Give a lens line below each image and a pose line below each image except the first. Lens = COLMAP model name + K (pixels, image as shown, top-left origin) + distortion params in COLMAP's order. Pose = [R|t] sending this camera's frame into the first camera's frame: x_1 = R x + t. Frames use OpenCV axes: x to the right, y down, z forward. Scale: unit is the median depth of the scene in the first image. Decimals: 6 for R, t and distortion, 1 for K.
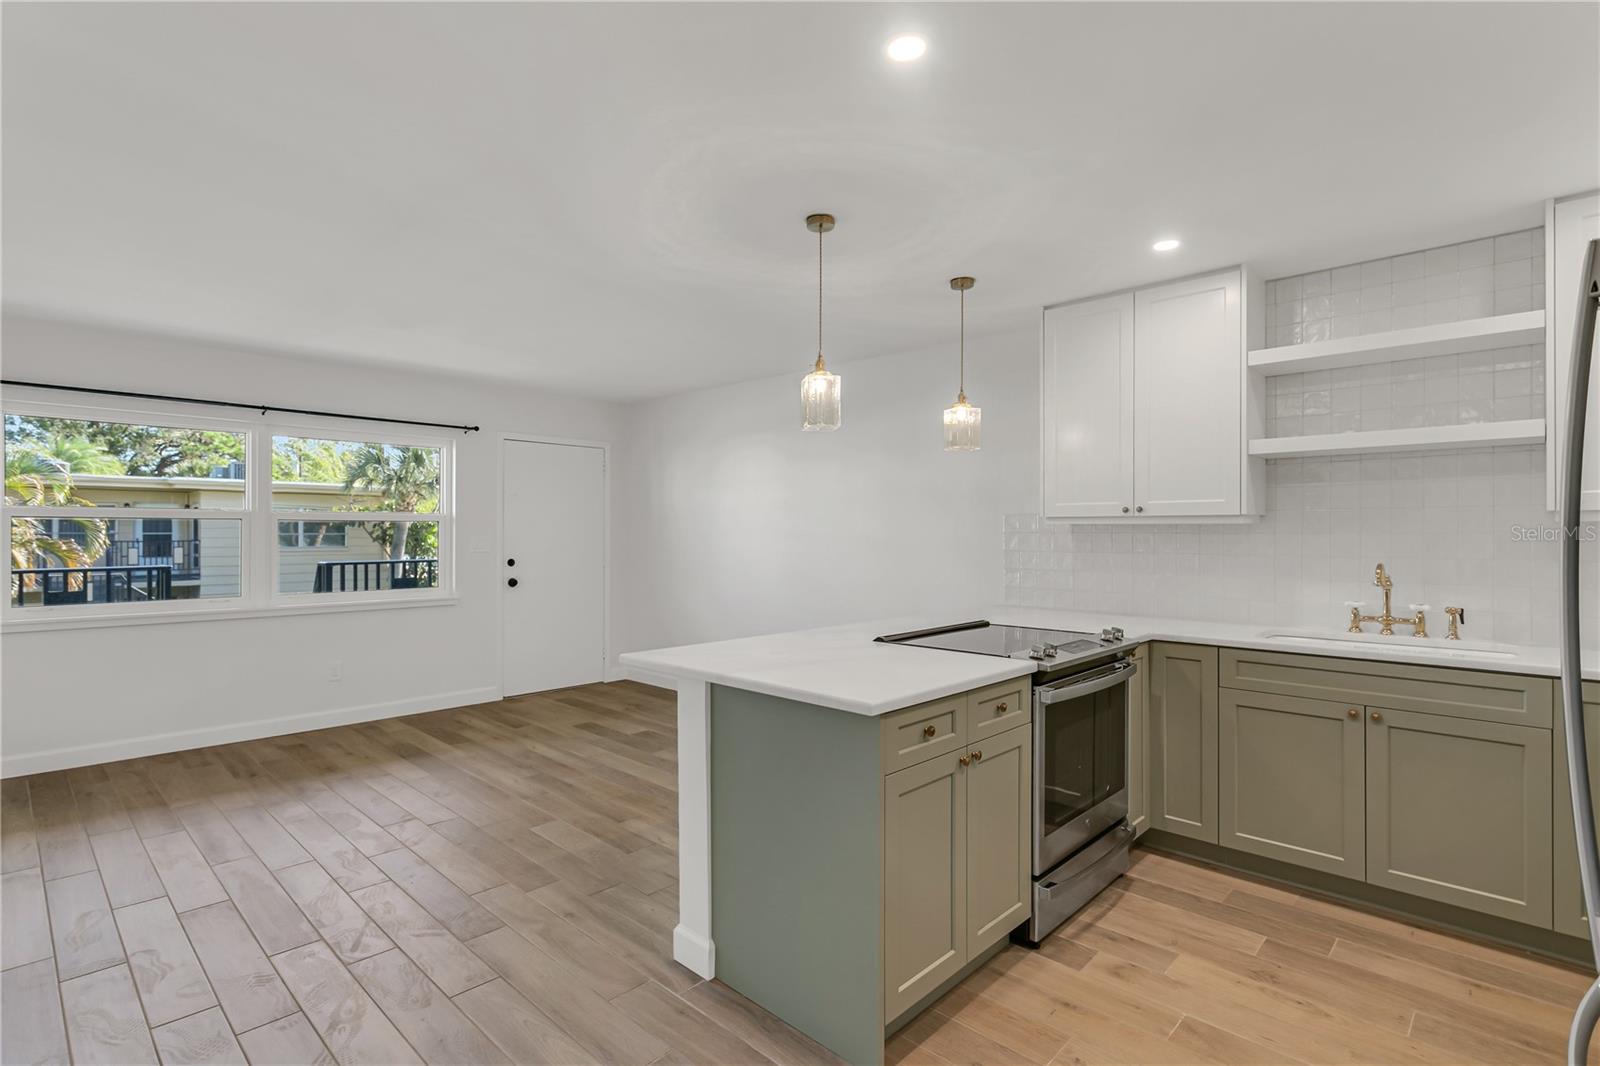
lens RADIAL K [[765.9, 0, 788.6], [0, 765.9, 530.5], [0, 0, 1]] dist [-0.000920, 0.002915]
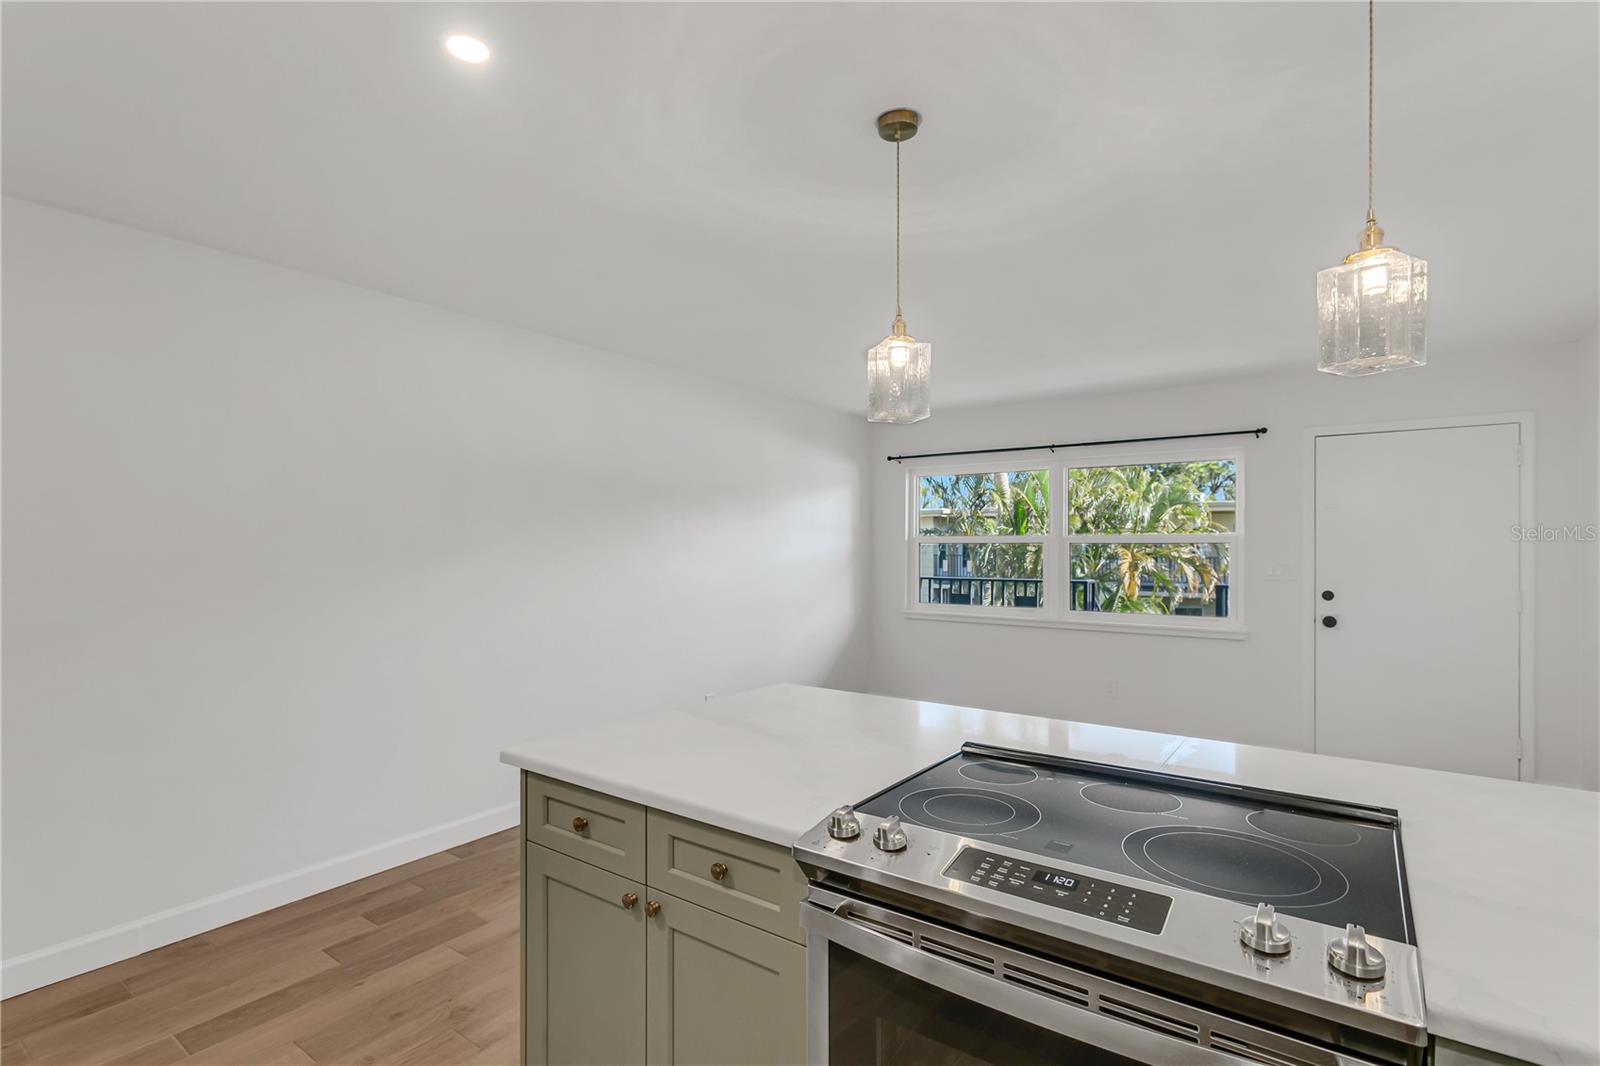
lens RADIAL K [[765.9, 0, 787.0], [0, 765.9, 546.5], [0, 0, 1]] dist [-0.000920, 0.002915]
pose [[0.128073, -0.001821, -0.991763, 0.615442], [0.002244, 0.999996, -0.001547, -0.013459], [0.991762, -0.002027, 0.128076, 0.688523]]
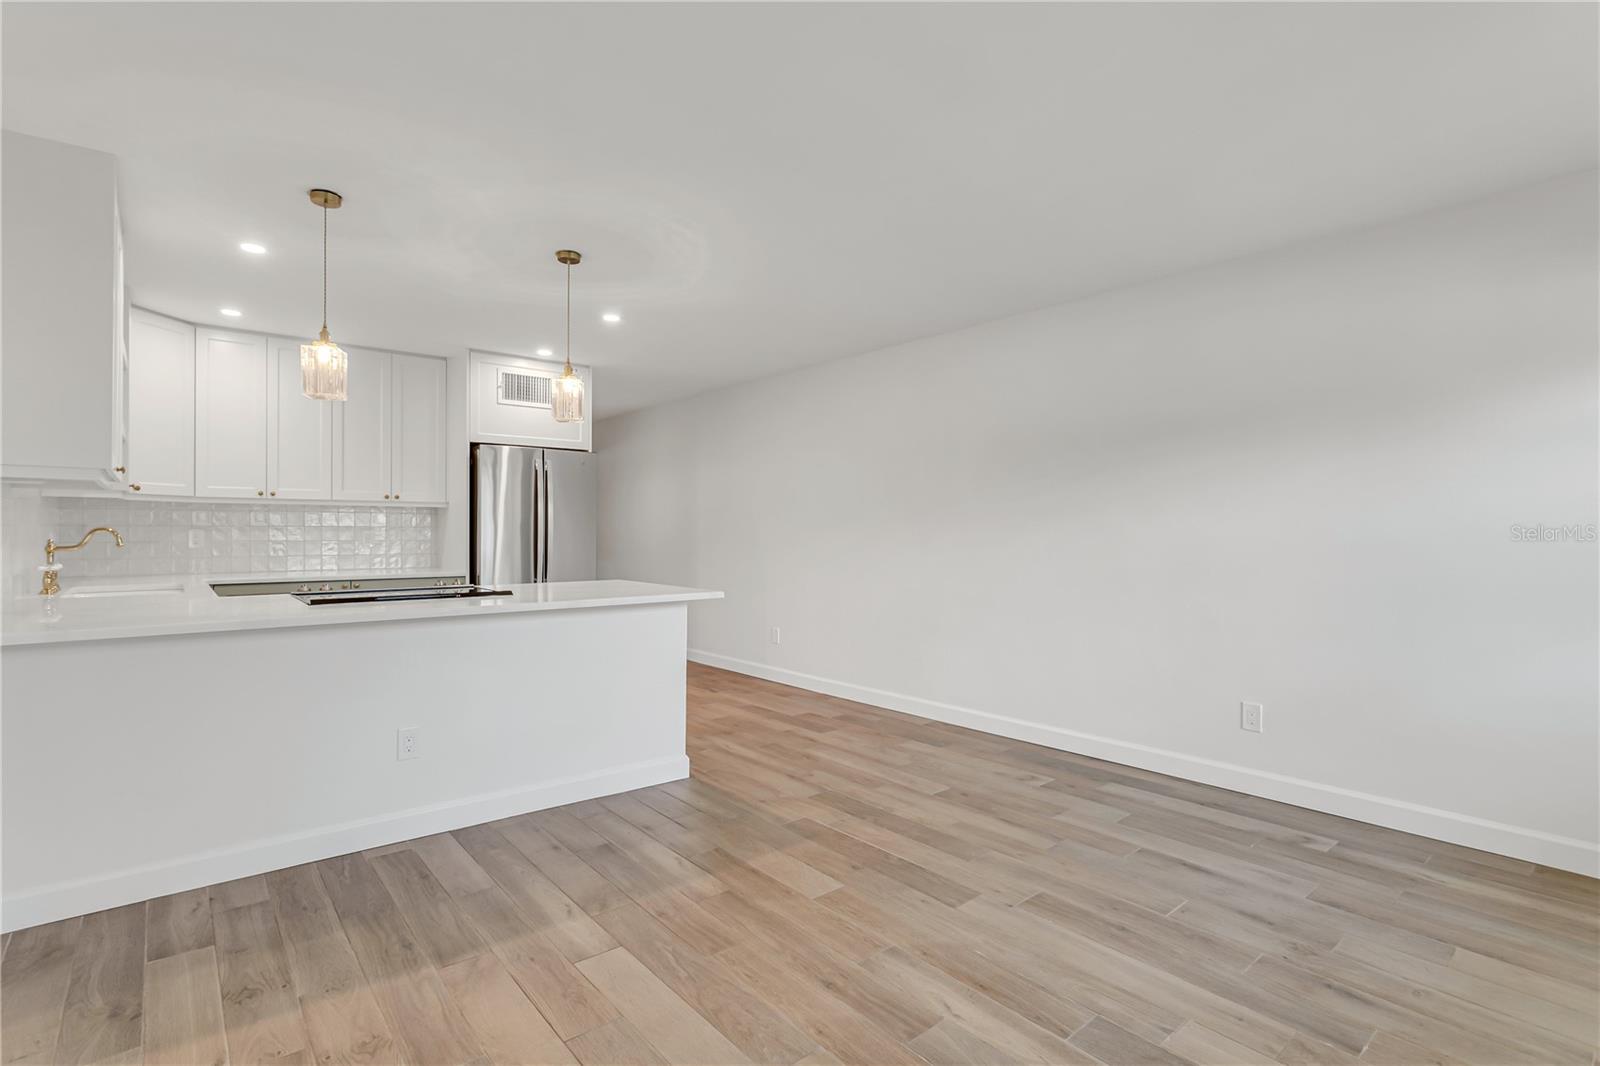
lens RADIAL K [[765.9, 0, 789.9], [0, 765.9, 527.5], [0, 0, 1]] dist [-0.000920, 0.002915]
pose [[-0.993057, -0.002756, 0.117599, -0.395704], [-0.003379, 0.999981, -0.005098, 0.039995], [-0.117583, -0.005460, -0.993048, 1.869682]]
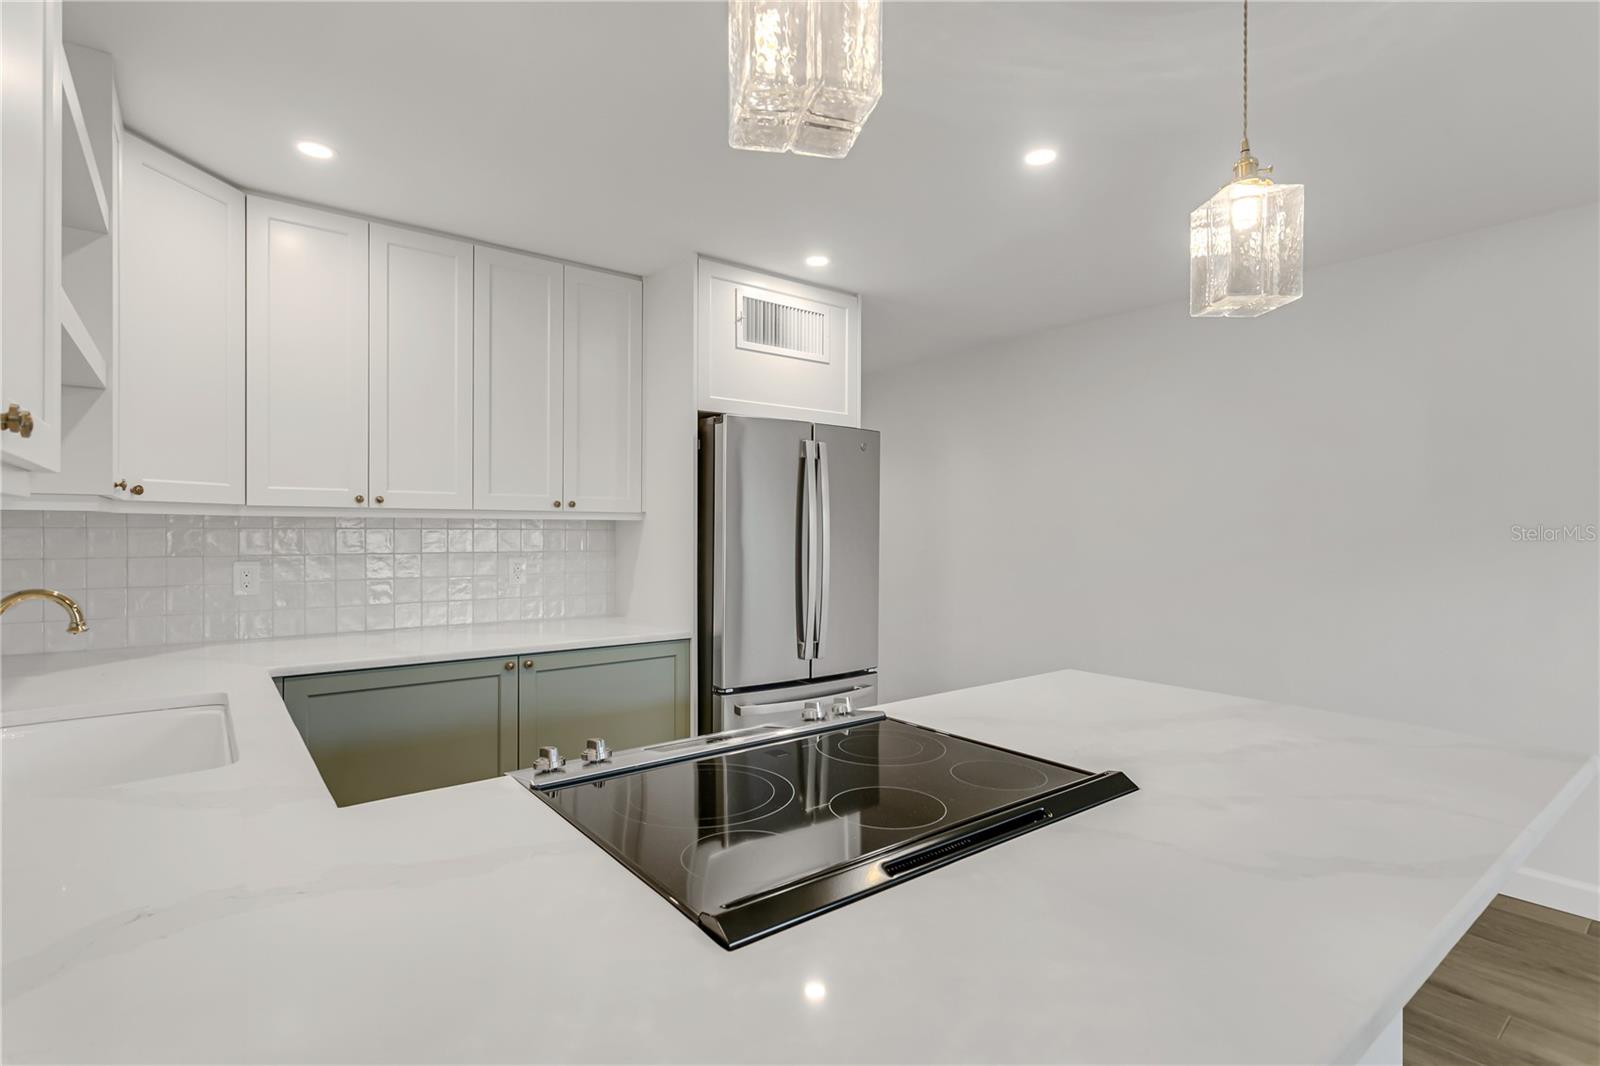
lens RADIAL K [[765.9, 0, 789.8], [0, 765.9, 532.1], [0, 0, 1]] dist [-0.000920, 0.002915]
pose [[-0.989082, -0.004261, 0.147306, 0.208746], [-0.004224, 0.999991, 0.000562, 0.003612], [-0.147307, -0.000067, -0.989091, 1.274219]]
